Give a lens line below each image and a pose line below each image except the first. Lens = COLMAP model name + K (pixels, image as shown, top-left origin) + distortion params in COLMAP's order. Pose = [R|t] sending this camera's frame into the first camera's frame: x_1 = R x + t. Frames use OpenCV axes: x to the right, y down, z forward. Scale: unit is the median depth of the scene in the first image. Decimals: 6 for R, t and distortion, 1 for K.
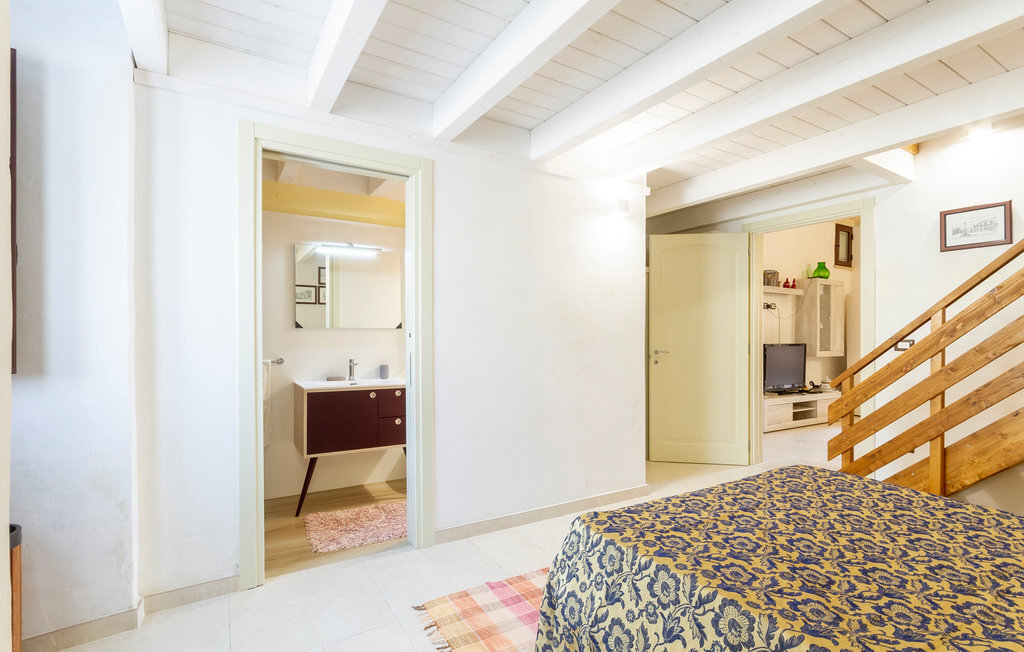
lens RADIAL K [[481.0, 0, 501.4], [0, 481.0, 328.6], [0, 0, 1]] dist [0.004708, -0.000490]
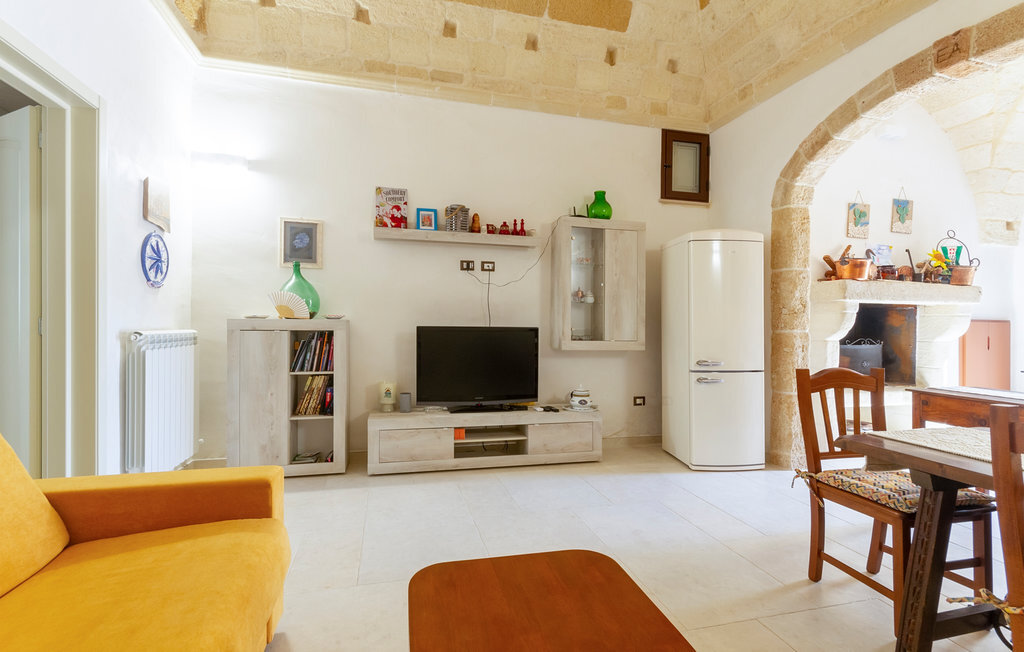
lens RADIAL K [[481.0, 0, 517.3], [0, 481.0, 324.3], [0, 0, 1]] dist [0.004708, -0.000490]
pose [[0.960830, 0.009390, -0.276981, 0.739156], [-0.006815, 0.999924, 0.010258, 0.019770], [0.277056, -0.007969, 0.960821, 0.405998]]
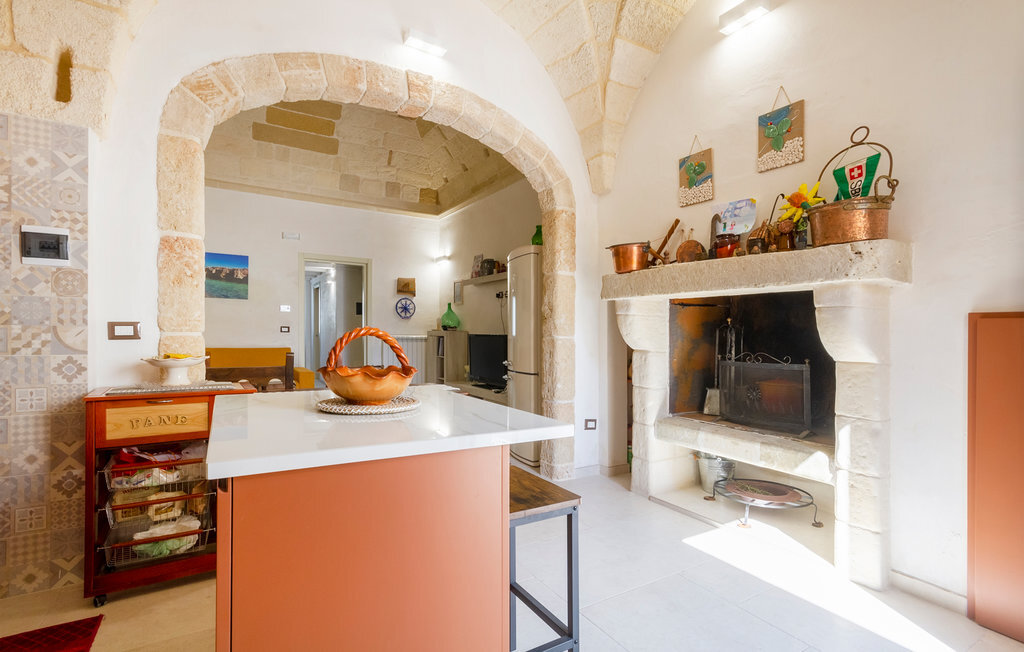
lens RADIAL K [[481.0, 0, 512.7], [0, 481.0, 336.6], [0, 0, 1]] dist [0.004708, -0.000490]
pose [[0.008951, 0.006907, -0.999936, 1.404961], [0.007232, 0.999950, 0.006971, 0.027257], [0.999934, -0.007294, 0.008901, 0.943487]]
